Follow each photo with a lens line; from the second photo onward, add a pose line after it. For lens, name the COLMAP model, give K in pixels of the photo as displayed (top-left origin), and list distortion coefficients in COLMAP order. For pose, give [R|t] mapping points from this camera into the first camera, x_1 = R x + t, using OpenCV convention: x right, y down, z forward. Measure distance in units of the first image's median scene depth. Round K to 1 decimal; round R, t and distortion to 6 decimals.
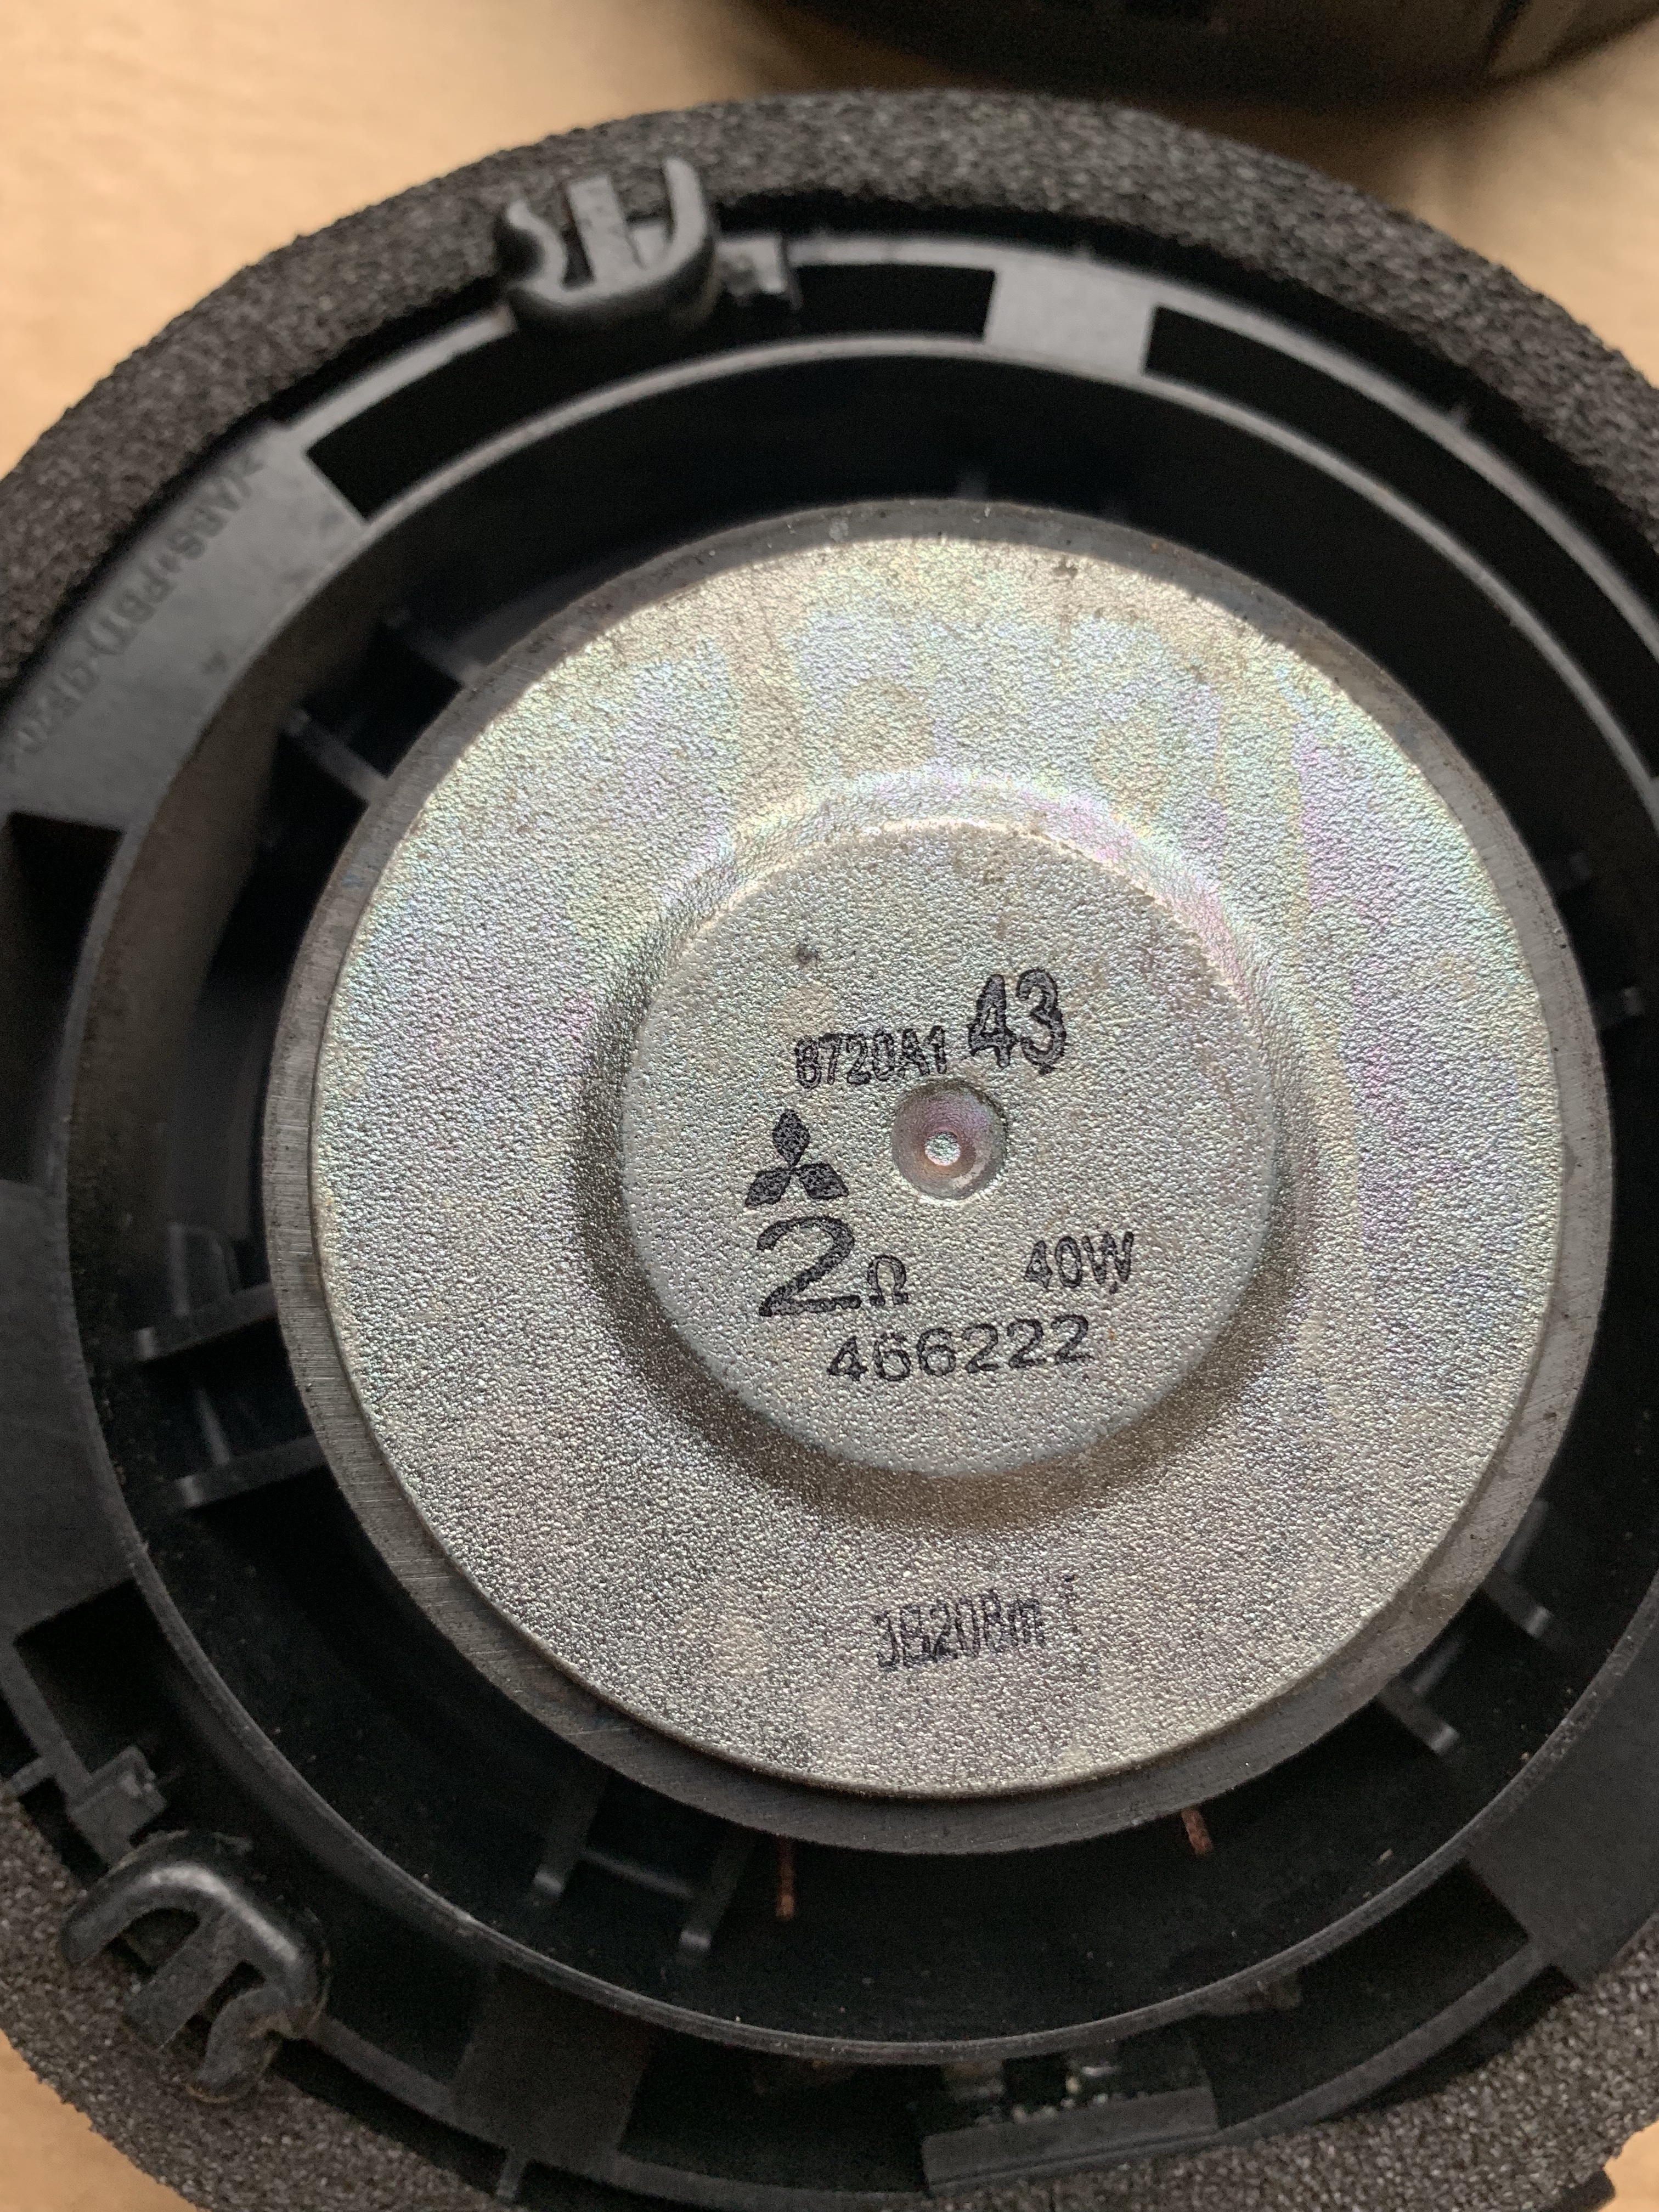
lens RADIAL K [[1700.4, 0, 829.5], [0, 1700.4, 1106.0], [0, 0, 1]] dist [0.066865, -0.127417]
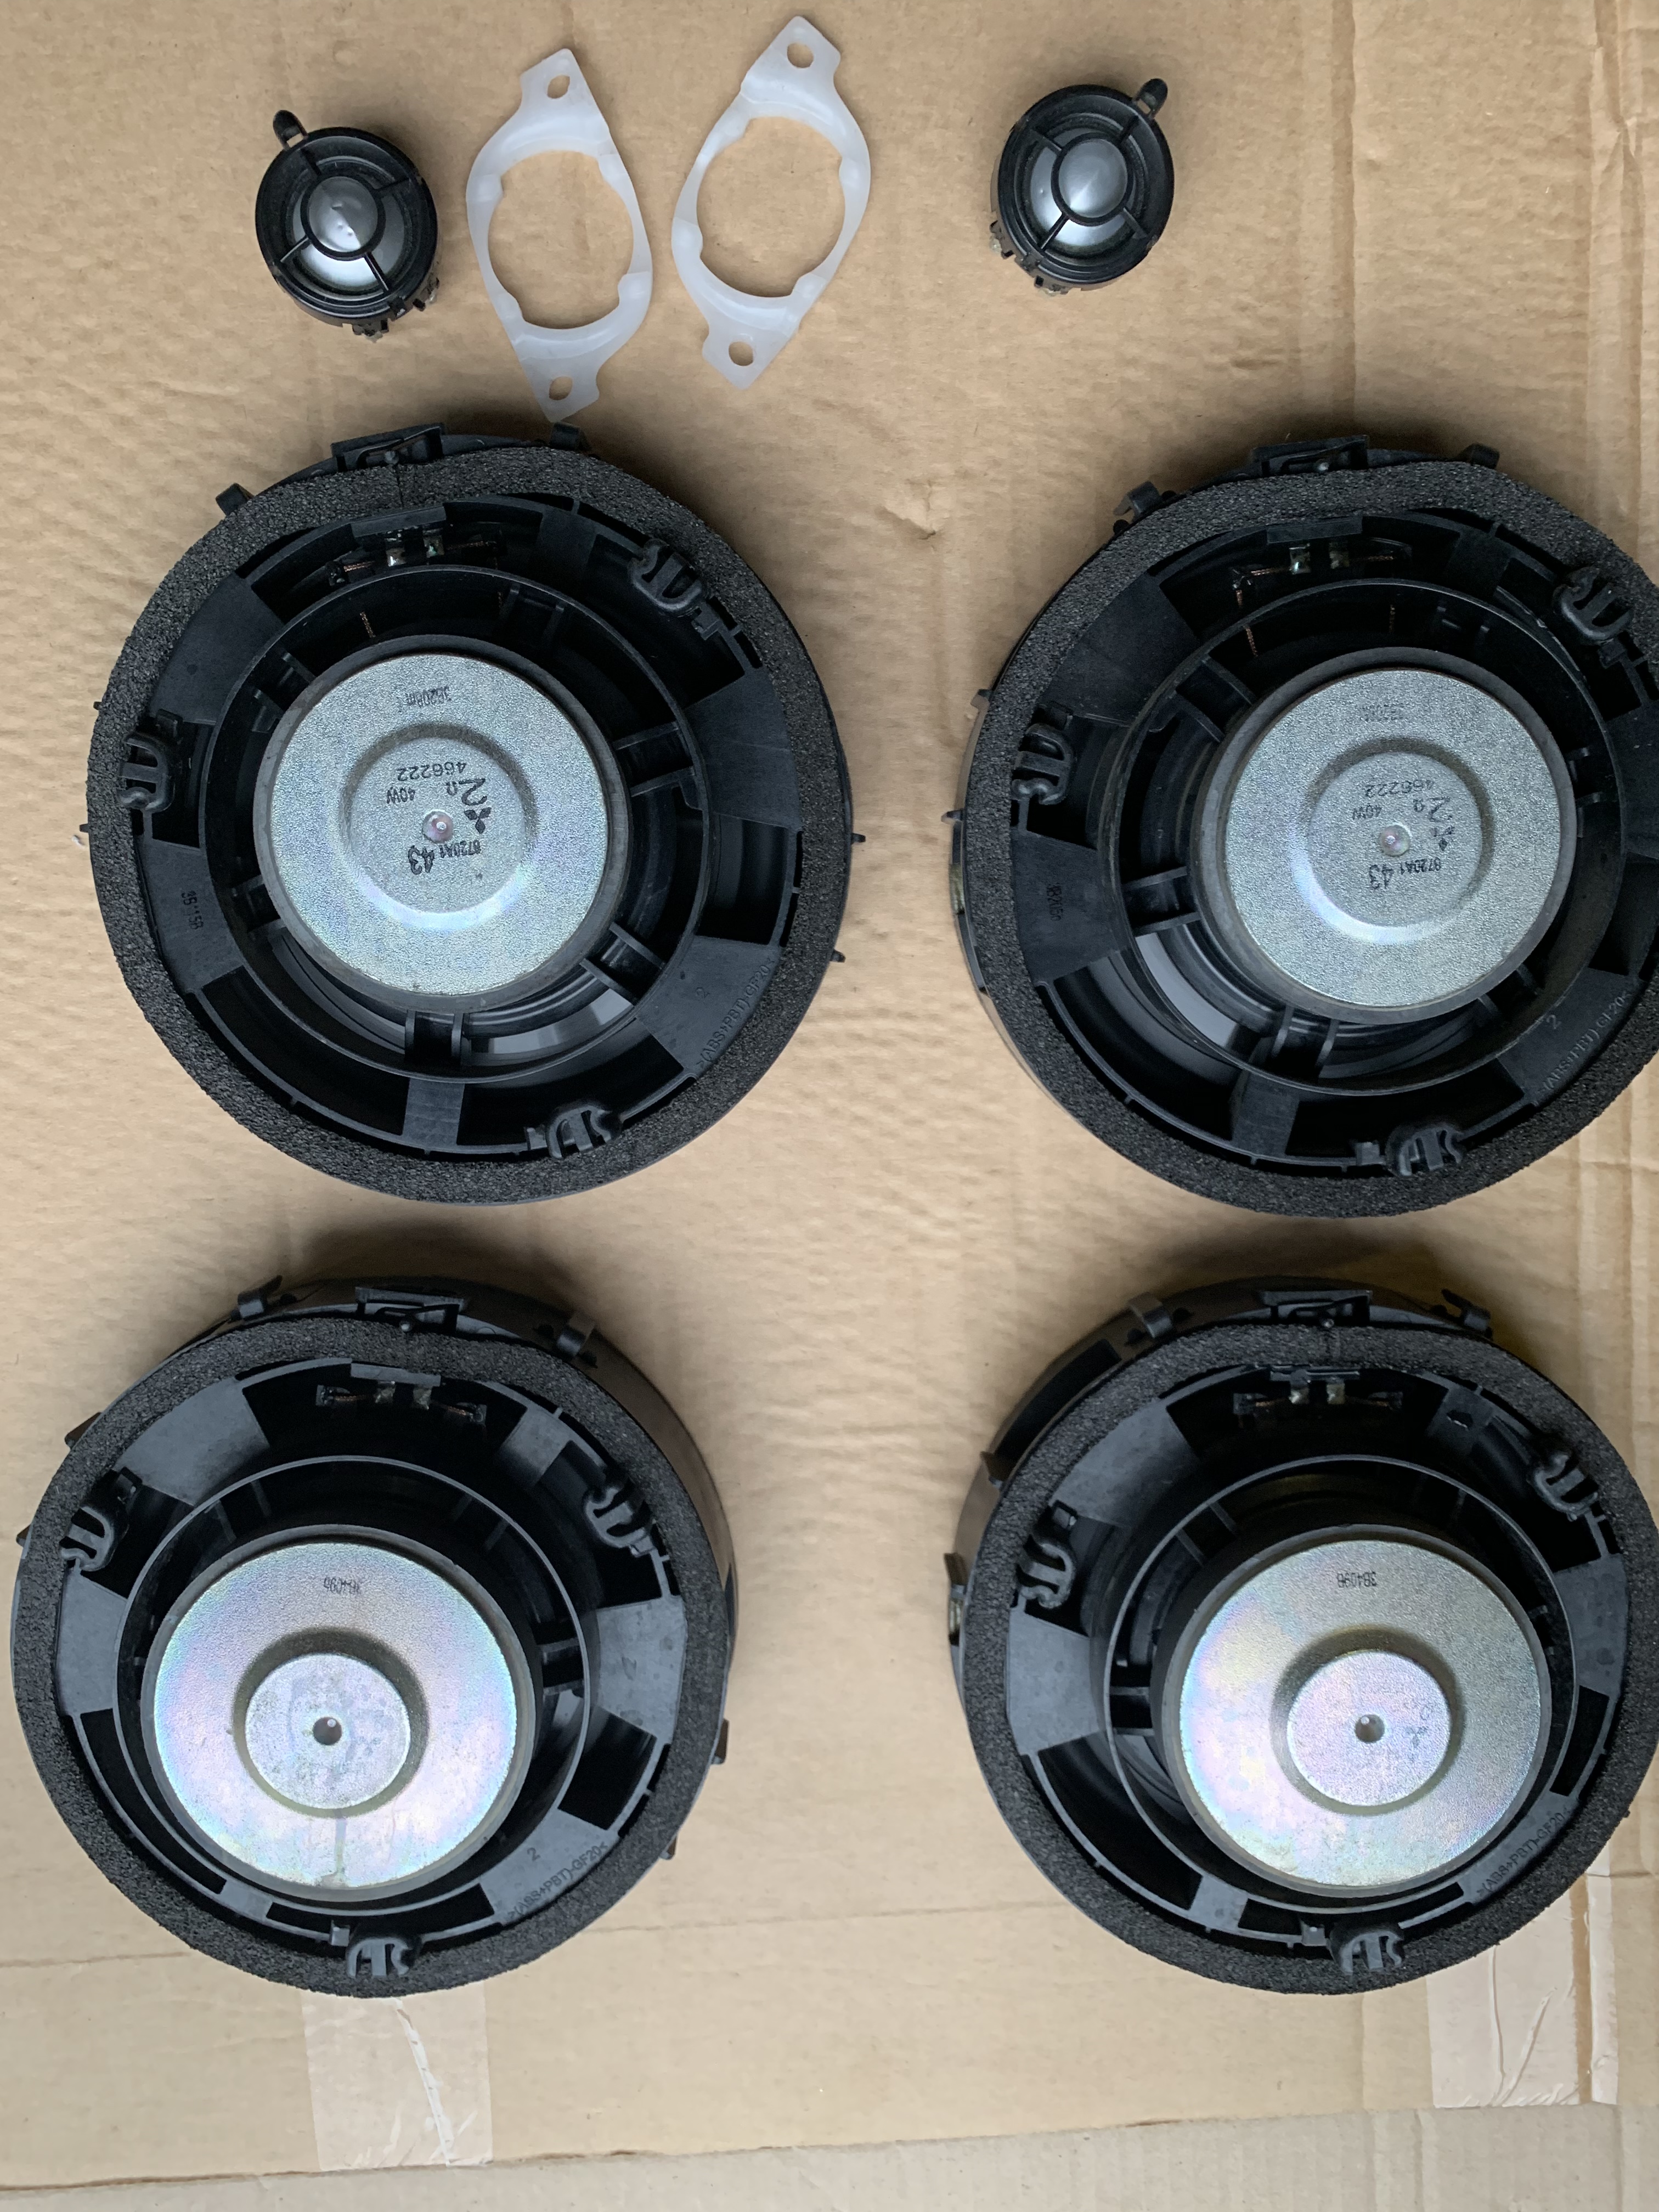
lens RADIAL K [[1700.4, 0, 829.5], [0, 1700.4, 1106.0], [0, 0, 1]] dist [0.066865, -0.127417]
pose [[-0.998533, 0.036586, -0.039924, -0.617832], [-0.035429, -0.998943, -0.029301, -0.513366], [-0.040954, -0.027844, 0.998773, -2.808885]]
